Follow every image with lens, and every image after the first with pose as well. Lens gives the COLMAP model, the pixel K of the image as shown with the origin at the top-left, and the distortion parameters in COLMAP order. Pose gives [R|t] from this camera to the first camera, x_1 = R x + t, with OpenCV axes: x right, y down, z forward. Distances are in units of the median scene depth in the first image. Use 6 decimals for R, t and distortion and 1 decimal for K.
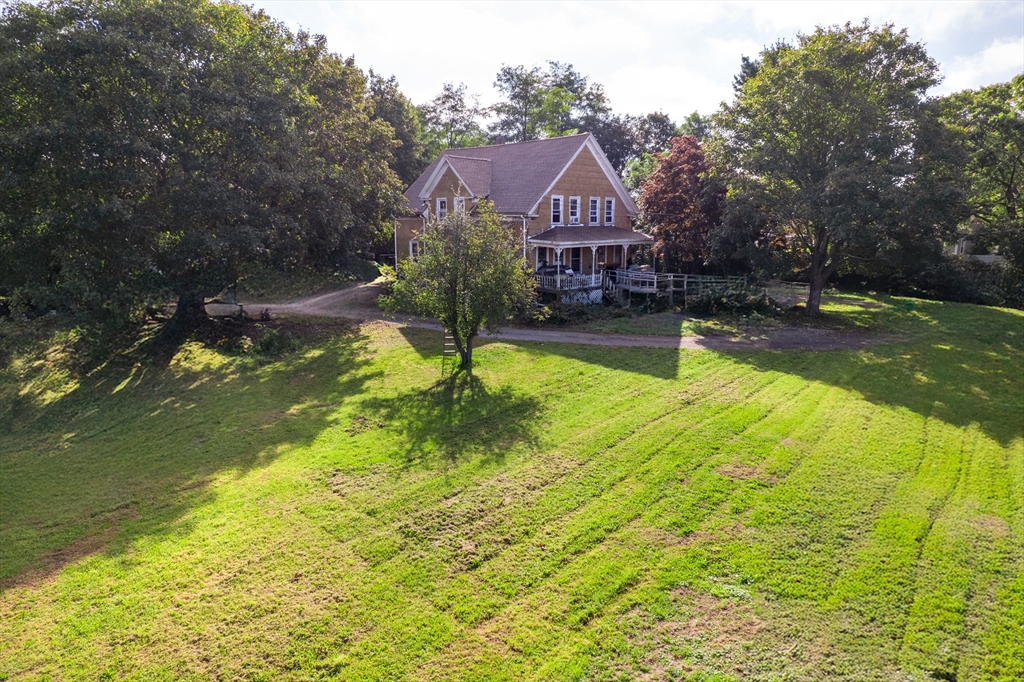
lens RADIAL K [[652.7, 0, 510.3], [0, 652.7, 342.2], [0, 0, 1]] dist [0.002560, -0.000139]
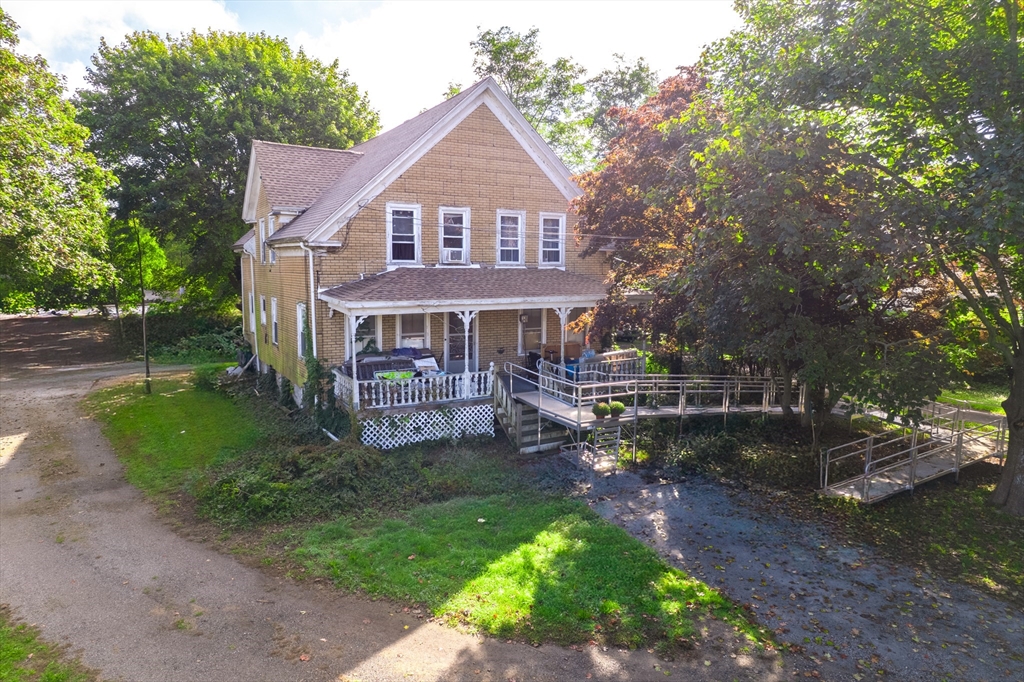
lens RADIAL K [[652.7, 0, 511.5], [0, 652.7, 338.9], [0, 0, 1]] dist [0.002560, -0.000139]
pose [[0.964108, 0.034757, -0.263227, 0.273211], [-0.057249, 0.995288, -0.078264, -0.092122], [0.259267, 0.090524, 0.961554, 0.560583]]
